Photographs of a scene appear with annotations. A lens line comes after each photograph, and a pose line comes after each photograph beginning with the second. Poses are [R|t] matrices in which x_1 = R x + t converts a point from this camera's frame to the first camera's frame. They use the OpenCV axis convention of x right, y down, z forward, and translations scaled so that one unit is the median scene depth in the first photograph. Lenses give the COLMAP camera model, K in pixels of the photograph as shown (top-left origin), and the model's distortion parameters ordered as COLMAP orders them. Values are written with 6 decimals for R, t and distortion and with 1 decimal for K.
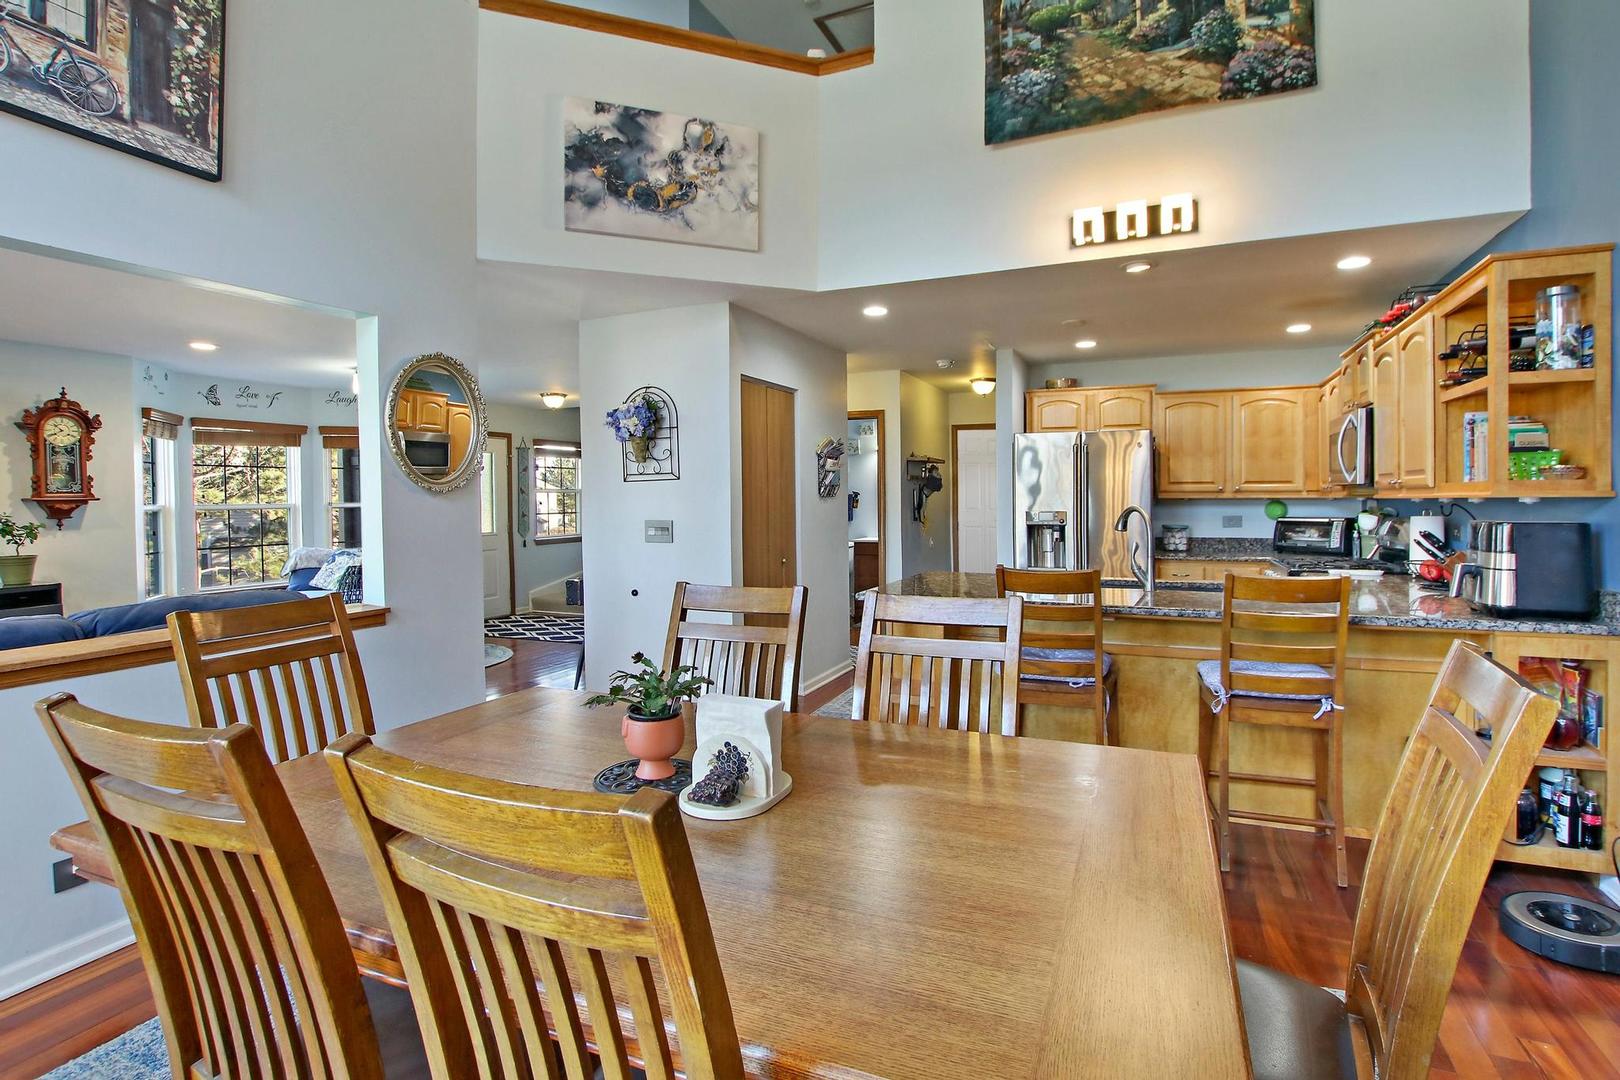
lens RADIAL K [[779.6, 0, 746.9], [0, 779.6, 505.8], [0, 0, 1]] dist [-0.020332, -0.001106]
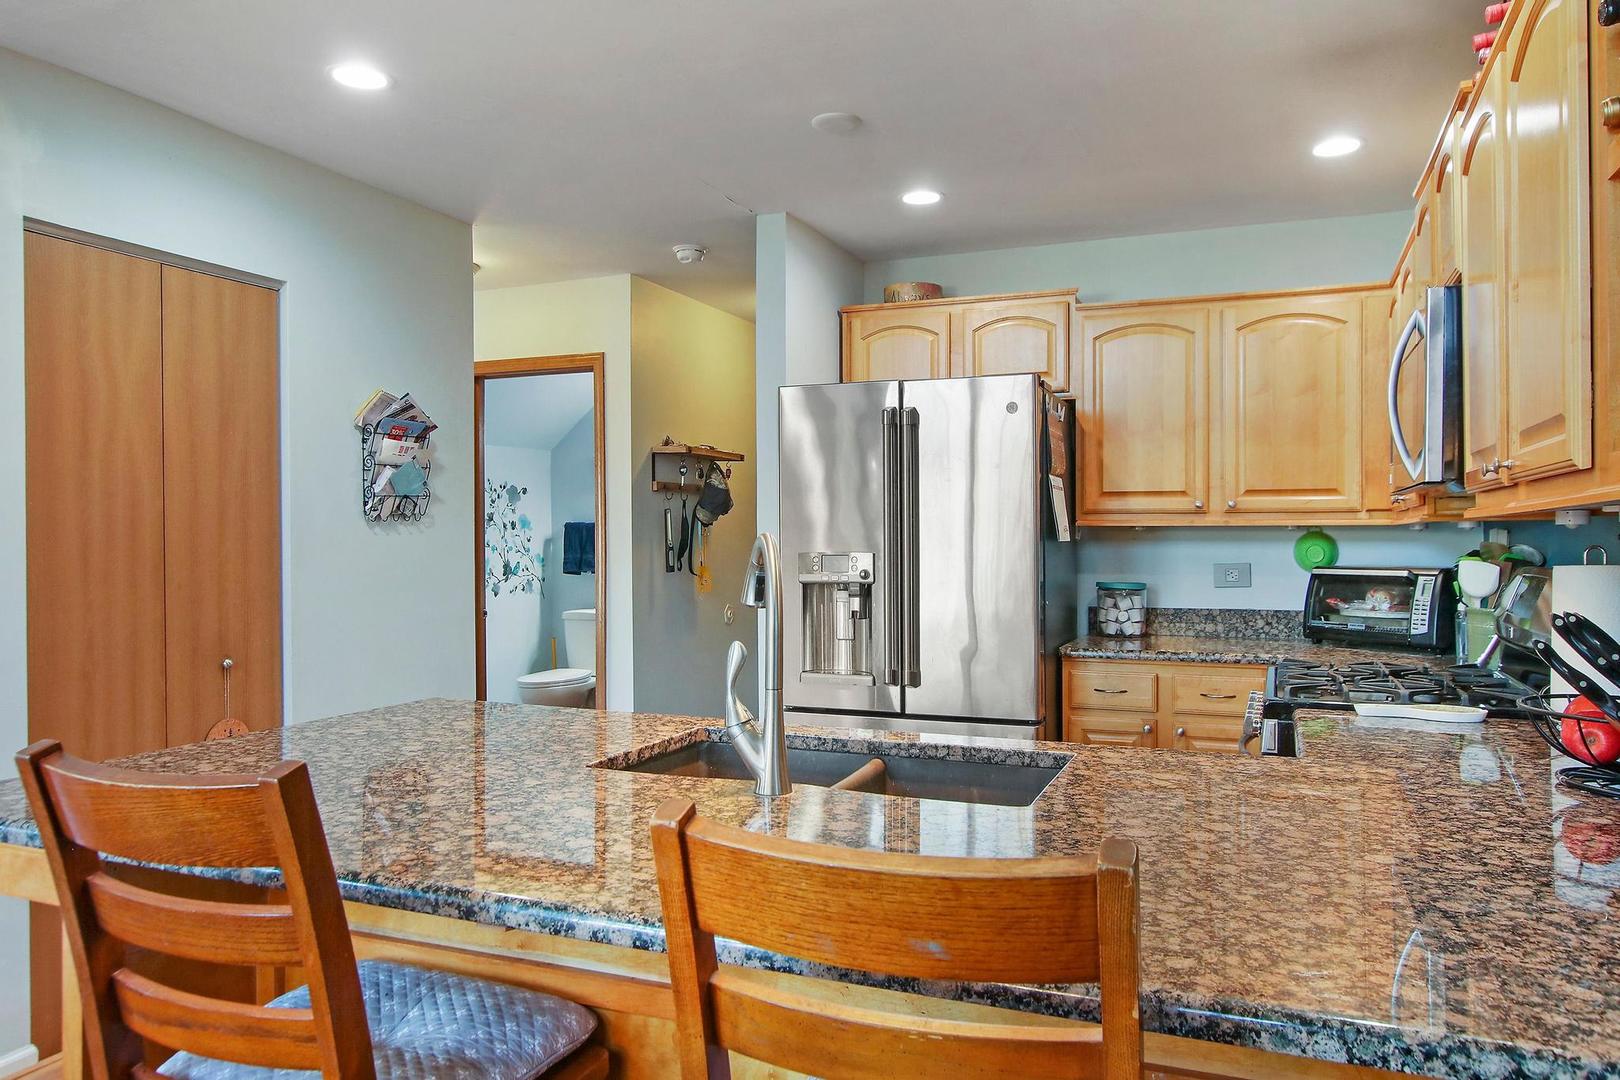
lens RADIAL K [[1136.5, 0, 798.2], [0, 1136.5, 535.9], [0, 0, 1]] dist [-0.004305, 0.001383]
pose [[0.996135, 0.003746, 0.087757, 0.307001], [-0.002892, 0.999947, -0.009856, 0.003910], [-0.087790, 0.009565, 0.996093, 0.328547]]
